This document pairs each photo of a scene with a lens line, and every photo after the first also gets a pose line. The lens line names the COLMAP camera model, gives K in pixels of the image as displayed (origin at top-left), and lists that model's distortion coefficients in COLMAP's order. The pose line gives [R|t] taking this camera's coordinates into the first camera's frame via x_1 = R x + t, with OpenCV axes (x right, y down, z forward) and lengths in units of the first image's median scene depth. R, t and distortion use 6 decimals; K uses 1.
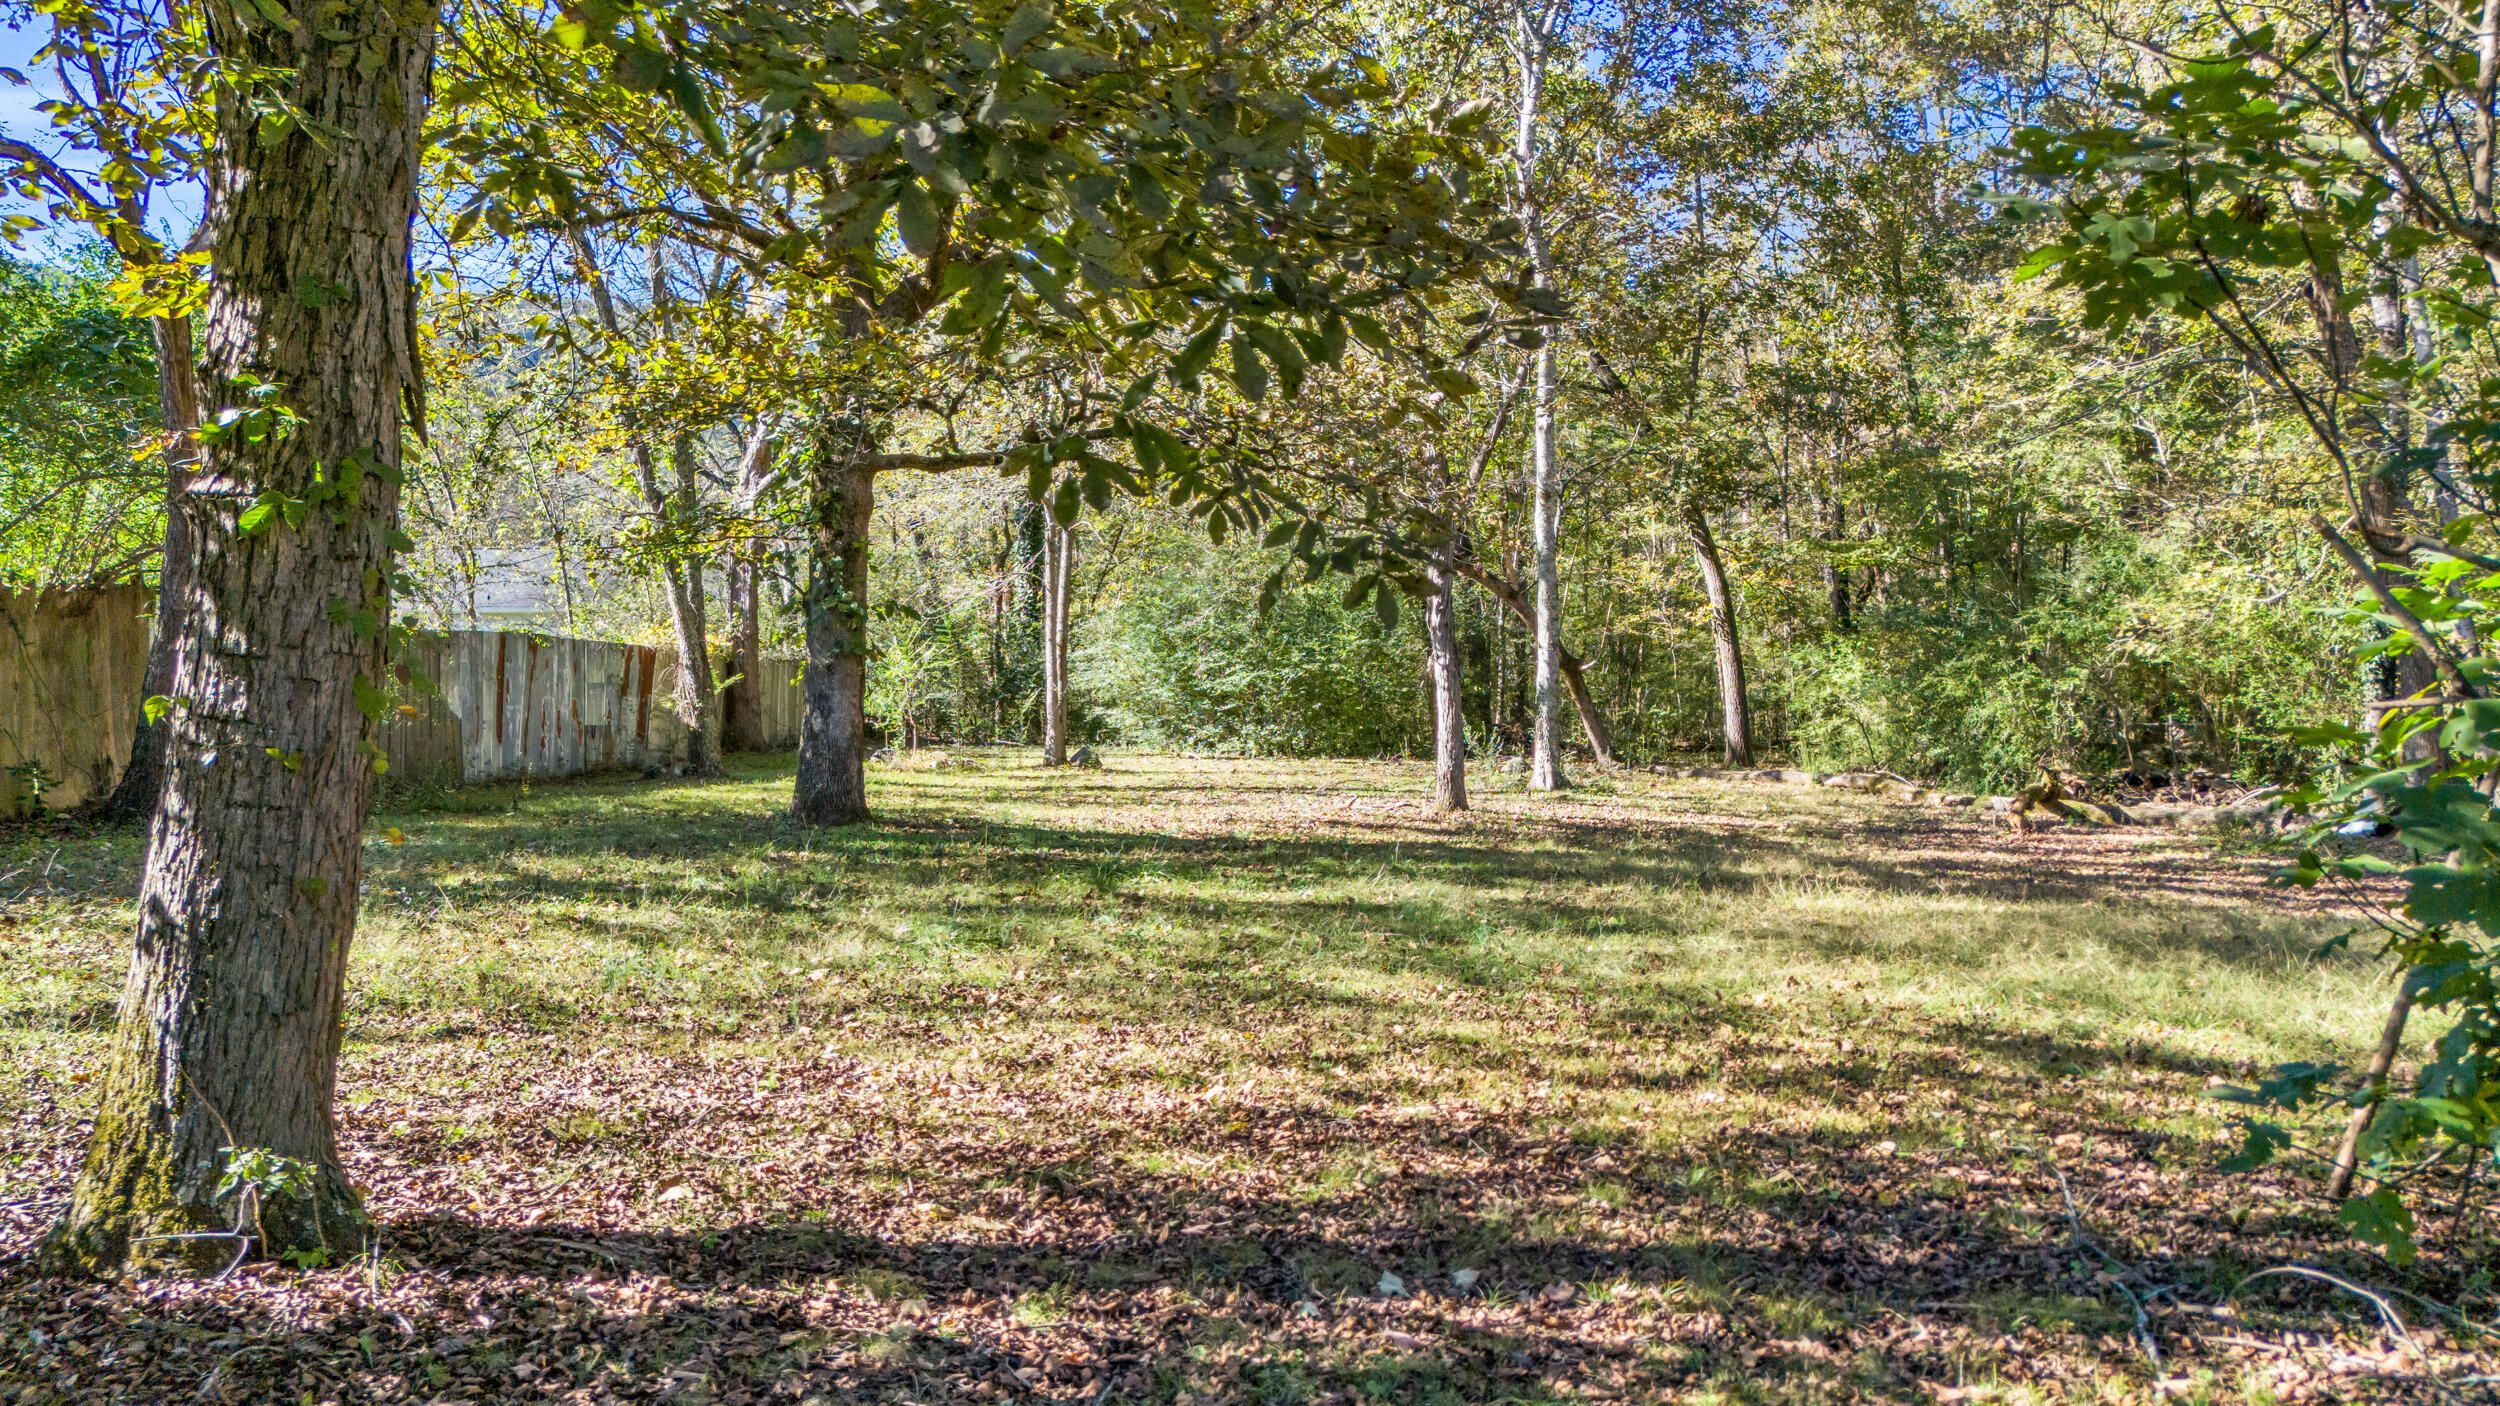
lens RADIAL K [[1884.3, 0, 1255.4], [0, 1884.3, 703.5], [0, 0, 1]] dist [0.033168, -0.003985]
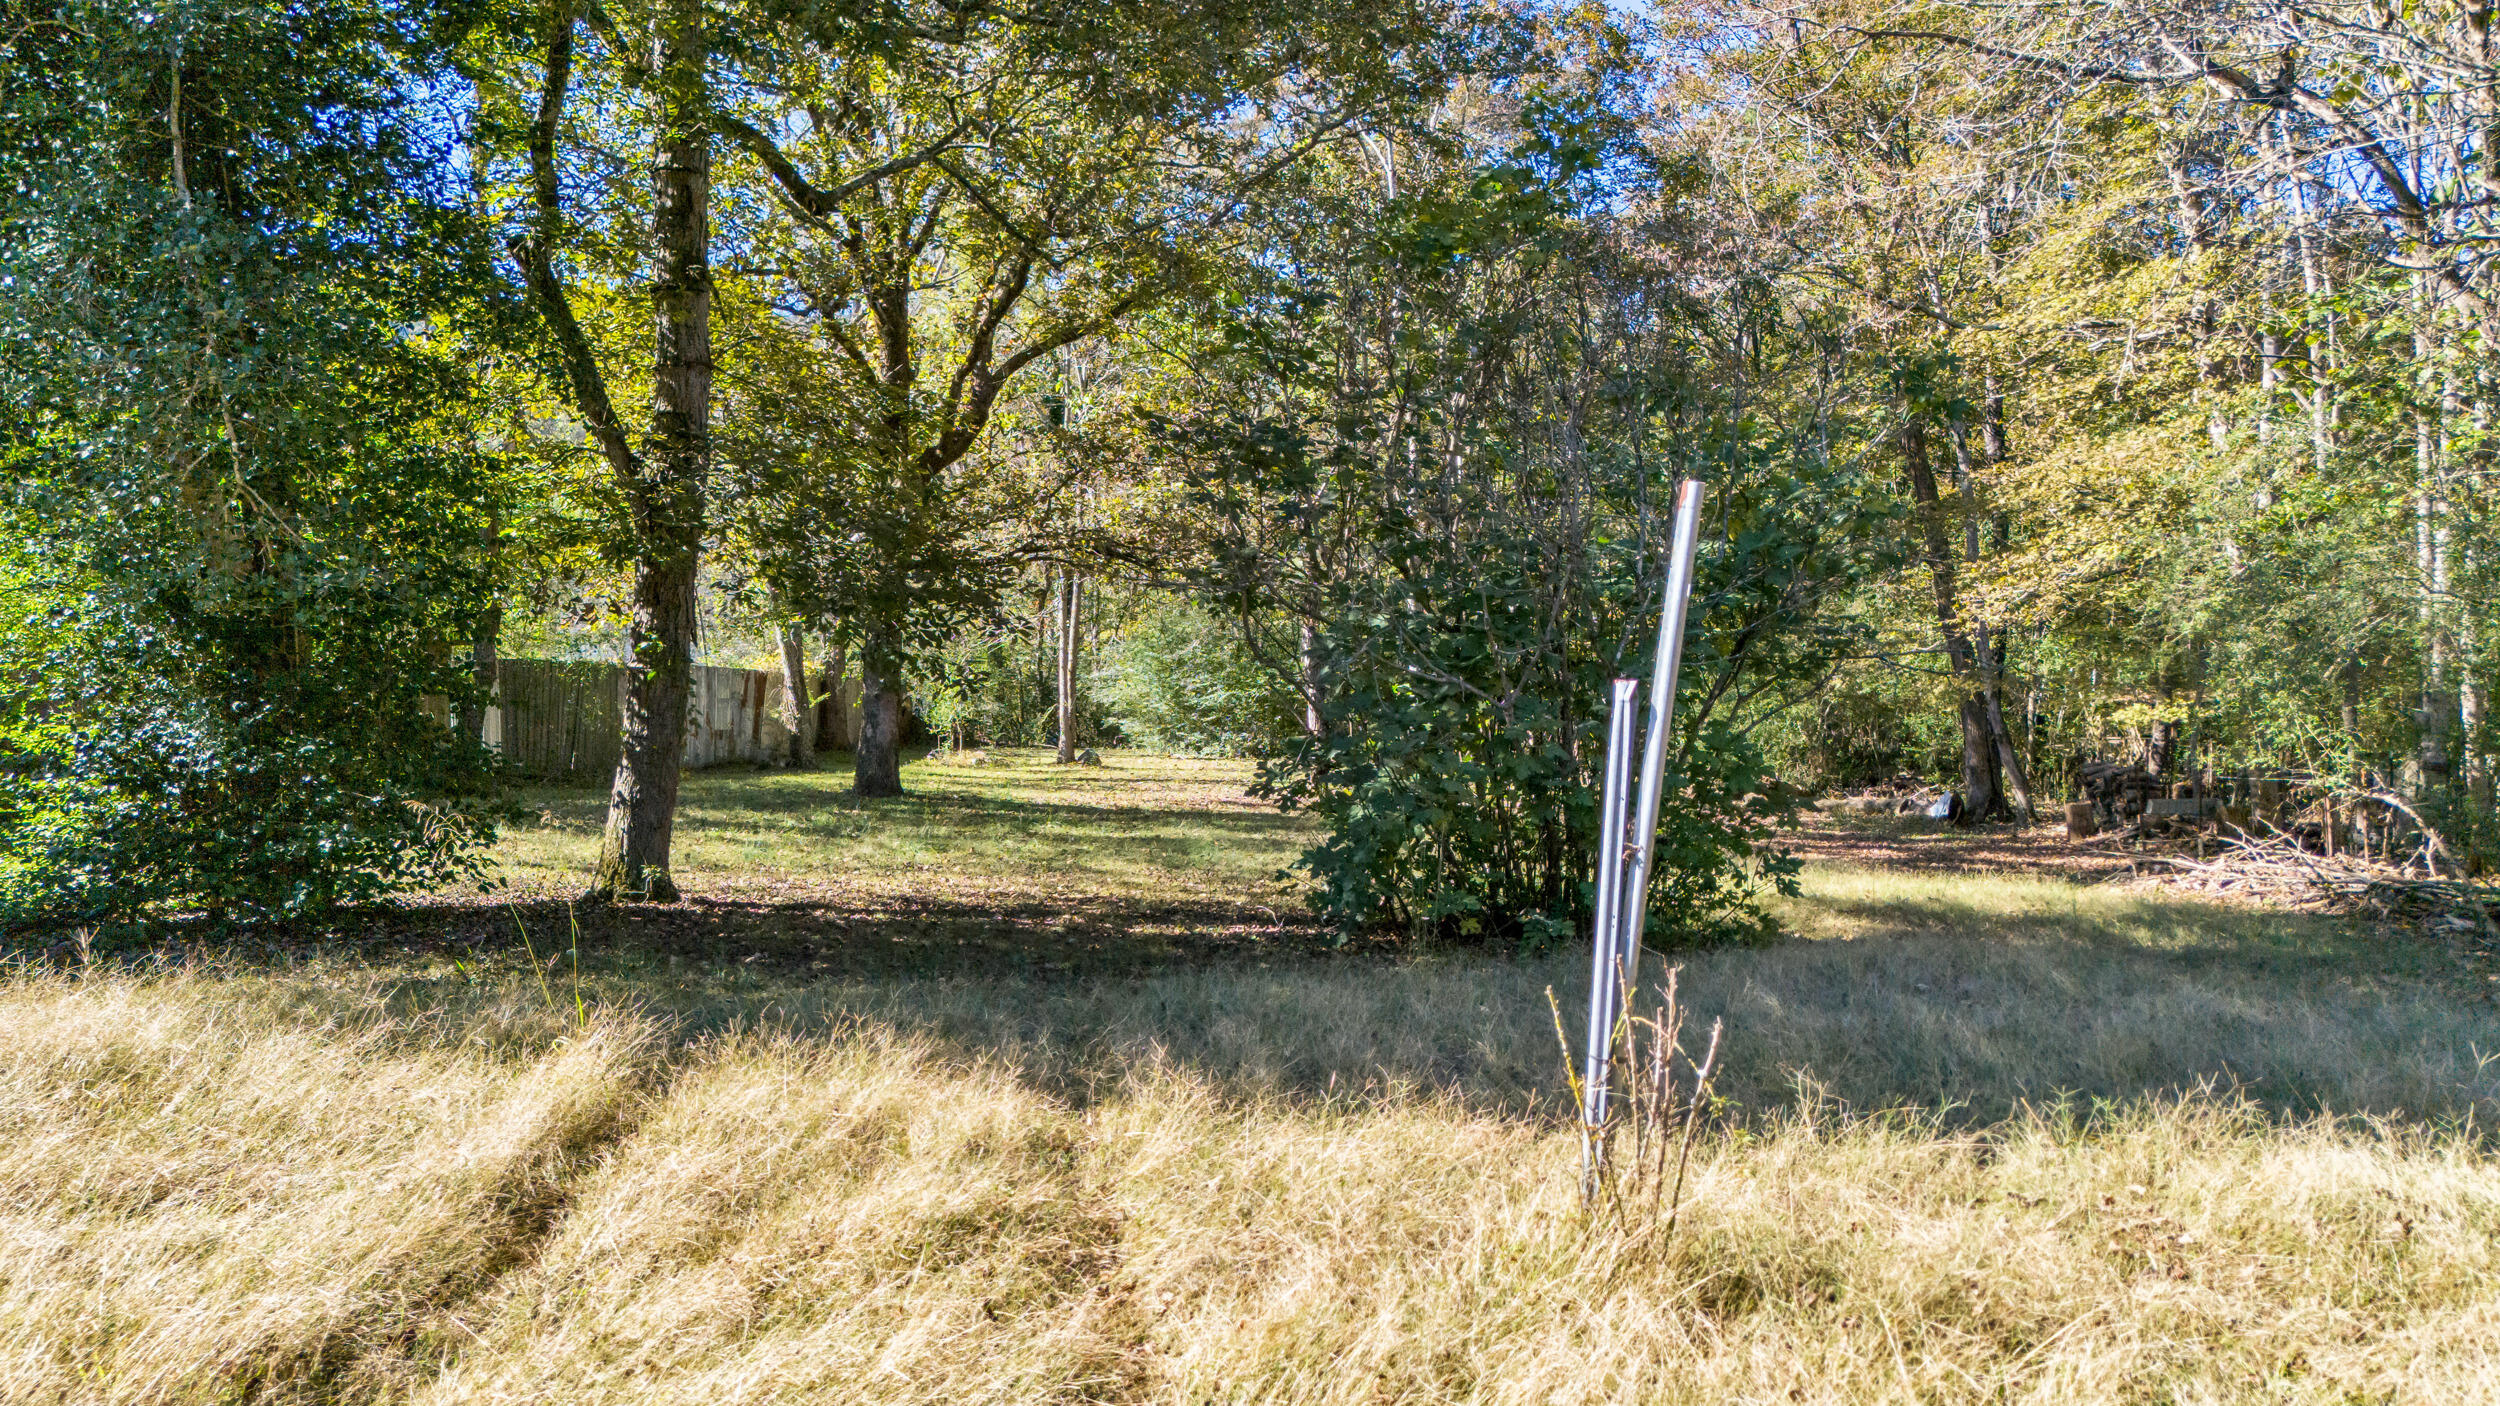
lens RADIAL K [[1884.3, 0, 1245.4], [0, 1884.3, 704.8], [0, 0, 1]] dist [0.033168, -0.003985]
pose [[0.998291, 0.006127, -0.058123, 0.098726], [-0.006211, 0.999980, -0.001259, -0.007099], [0.058114, 0.001618, 0.998309, -0.314965]]
